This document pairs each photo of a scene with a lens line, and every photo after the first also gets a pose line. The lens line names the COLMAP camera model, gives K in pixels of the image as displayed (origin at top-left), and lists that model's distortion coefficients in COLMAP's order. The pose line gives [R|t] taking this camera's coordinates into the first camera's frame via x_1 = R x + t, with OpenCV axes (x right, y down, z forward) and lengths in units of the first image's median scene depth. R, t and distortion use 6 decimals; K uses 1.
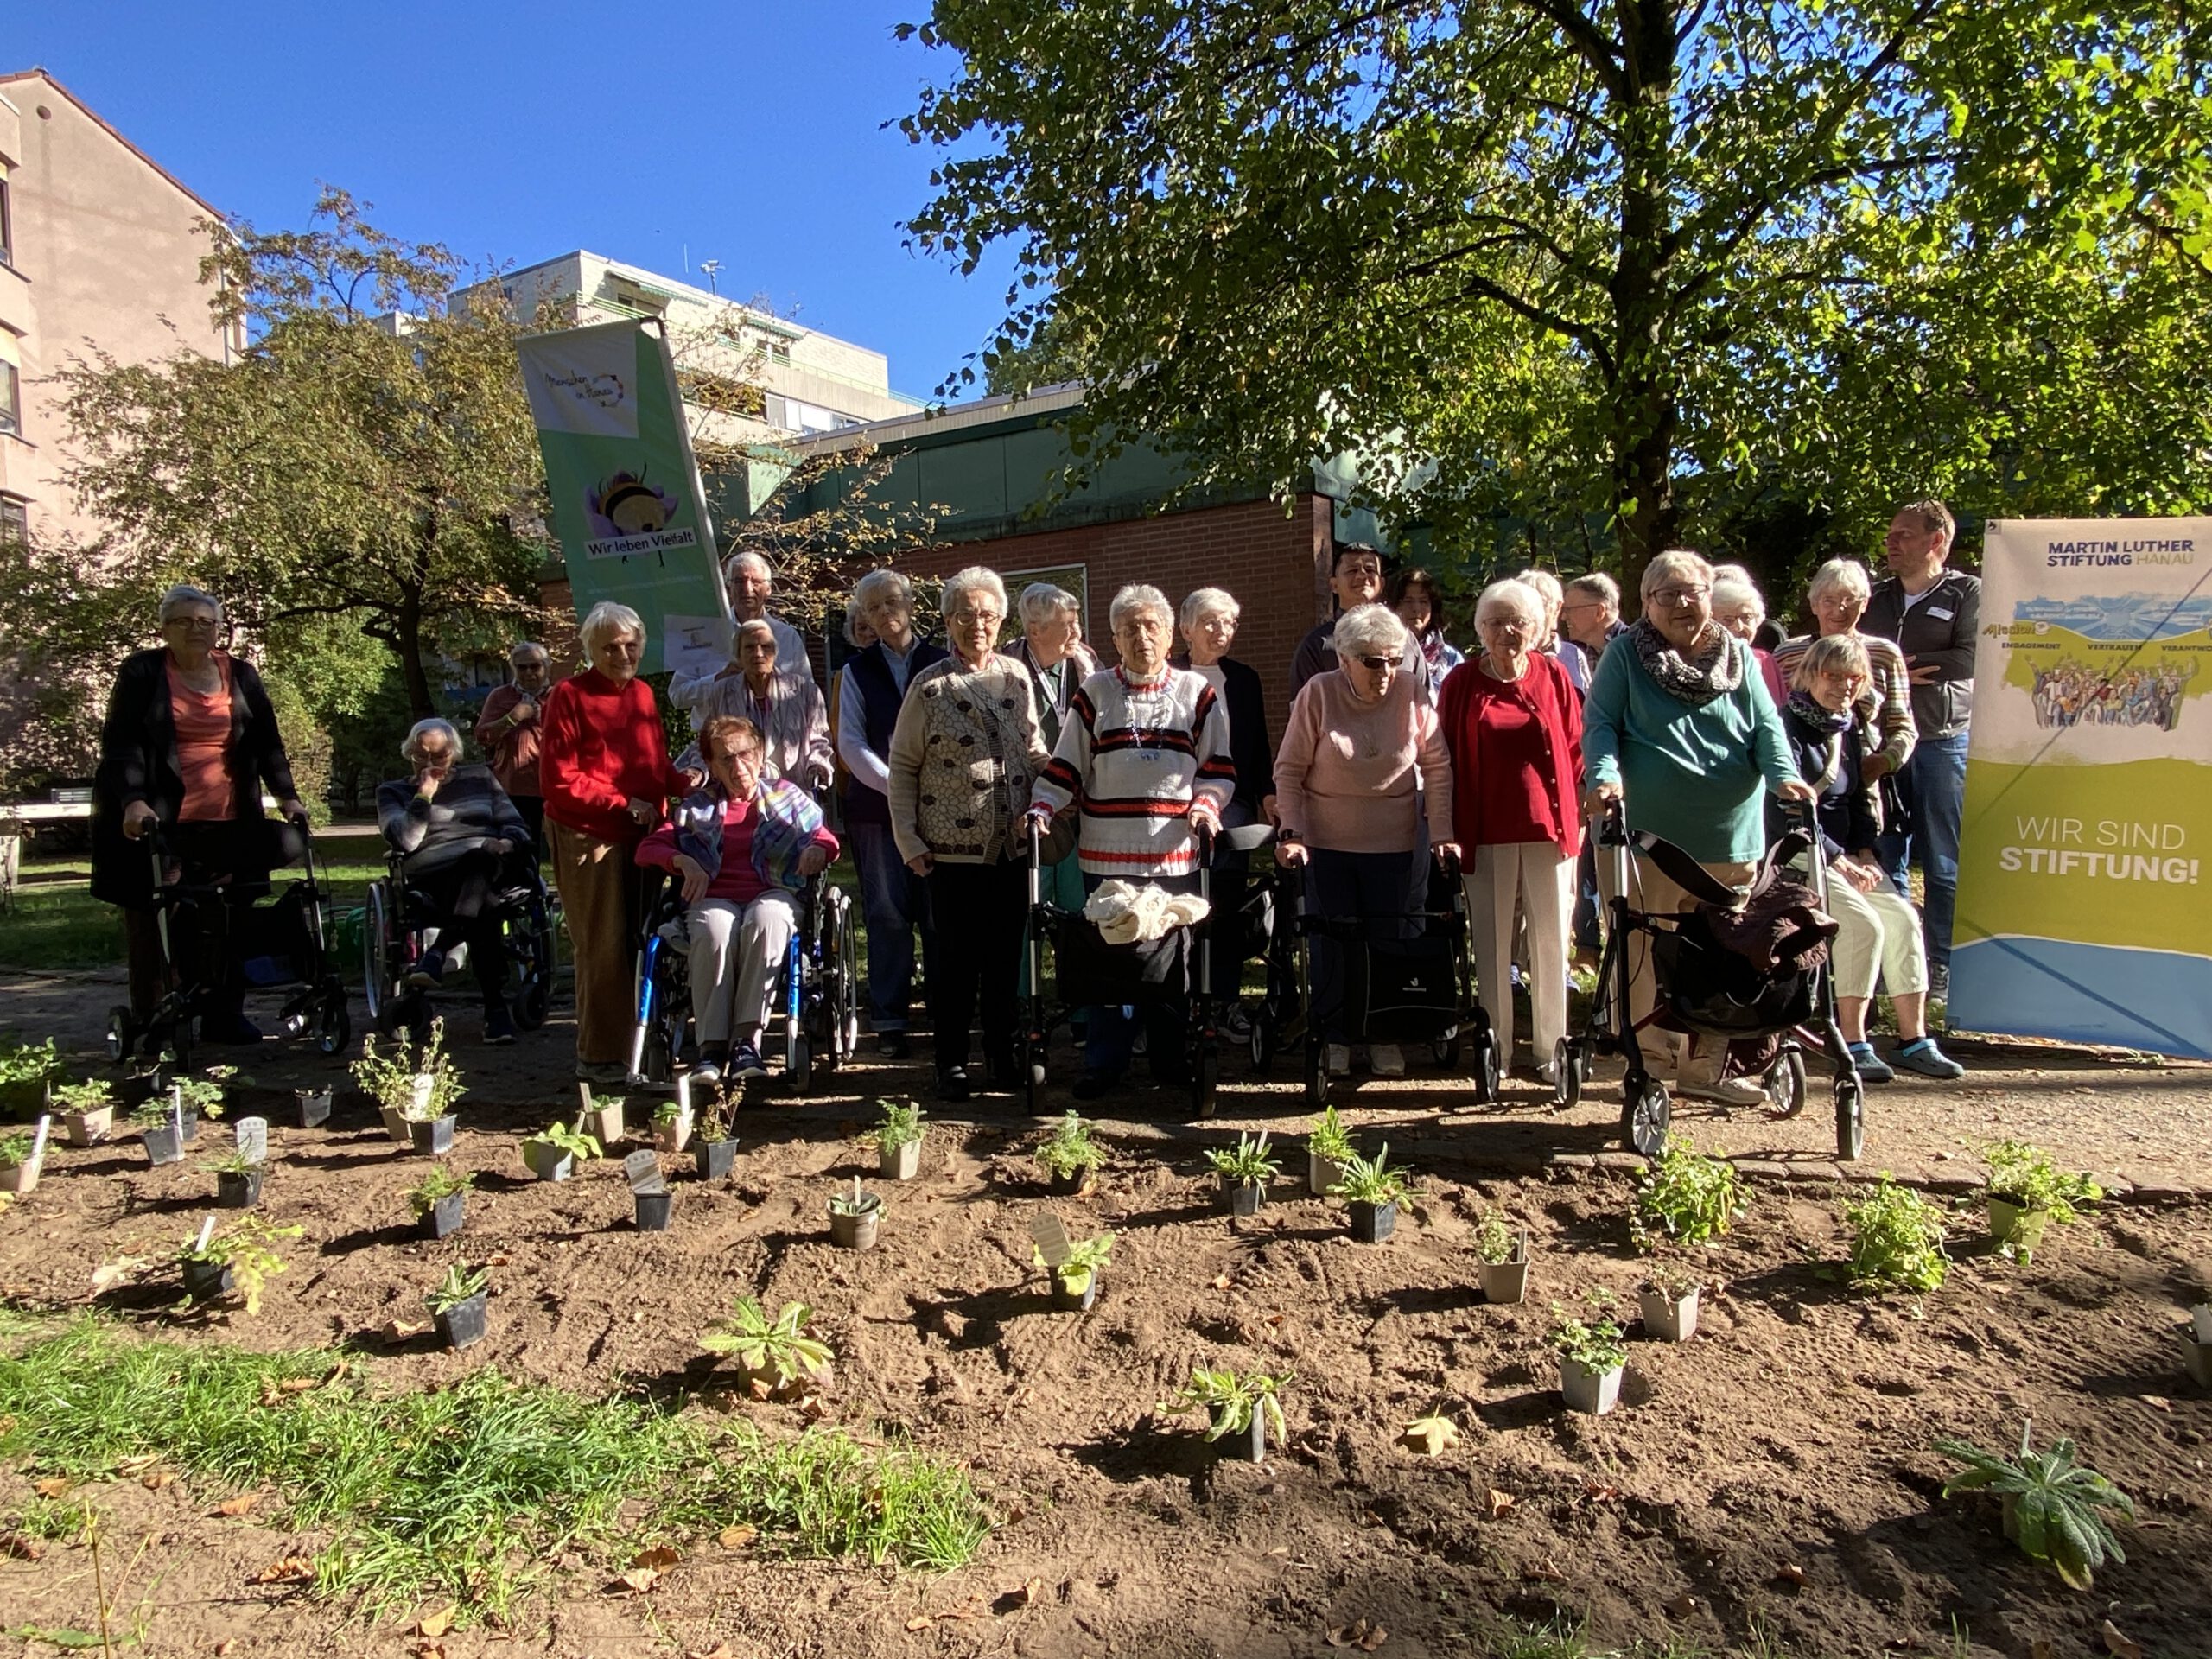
lens RADIAL K [[1406.4, 0, 1099.7], [0, 1406.4, 856.9], [0, 0, 1]] dist [0.009525, -0.011482]
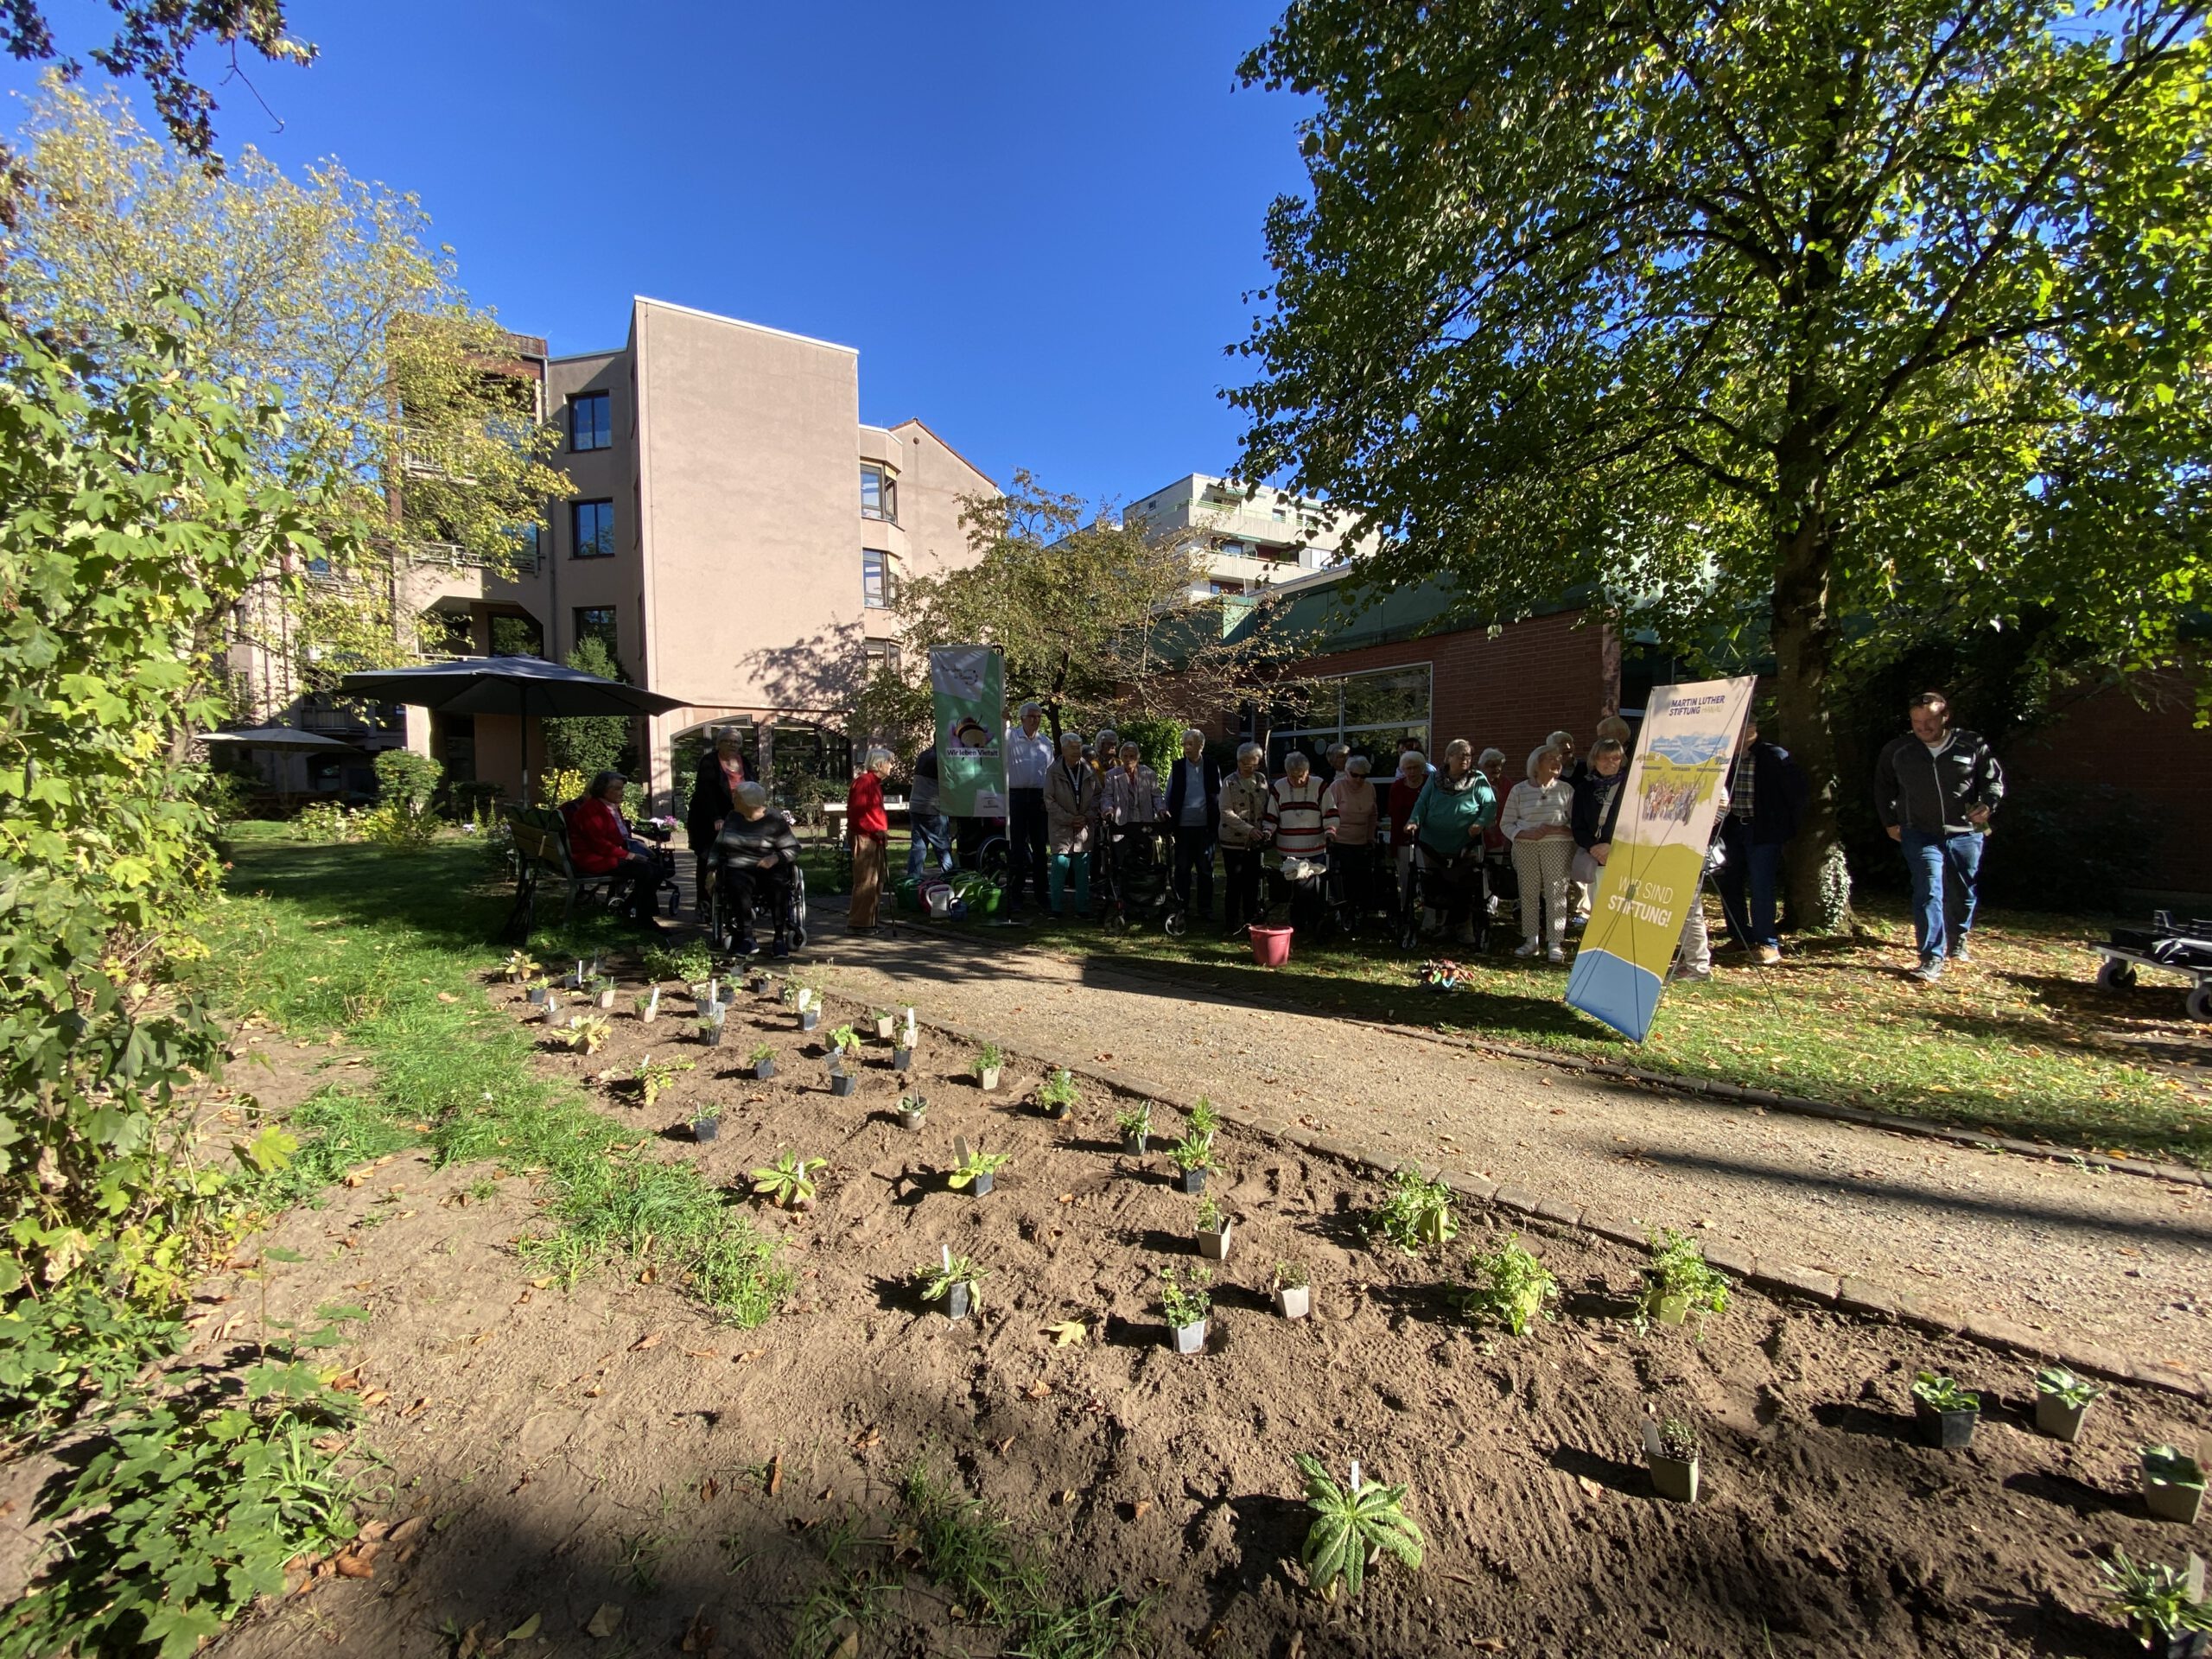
lens RADIAL K [[901.8, 0, 1113.5], [0, 901.8, 842.8], [0, 0, 1]] dist [-0.005229, -0.000708]
pose [[0.898487, 0.054917, -0.435552, 0.328580], [-0.054696, 0.998418, 0.013056, -0.064899], [0.435580, 0.012092, 0.900069, 0.069025]]
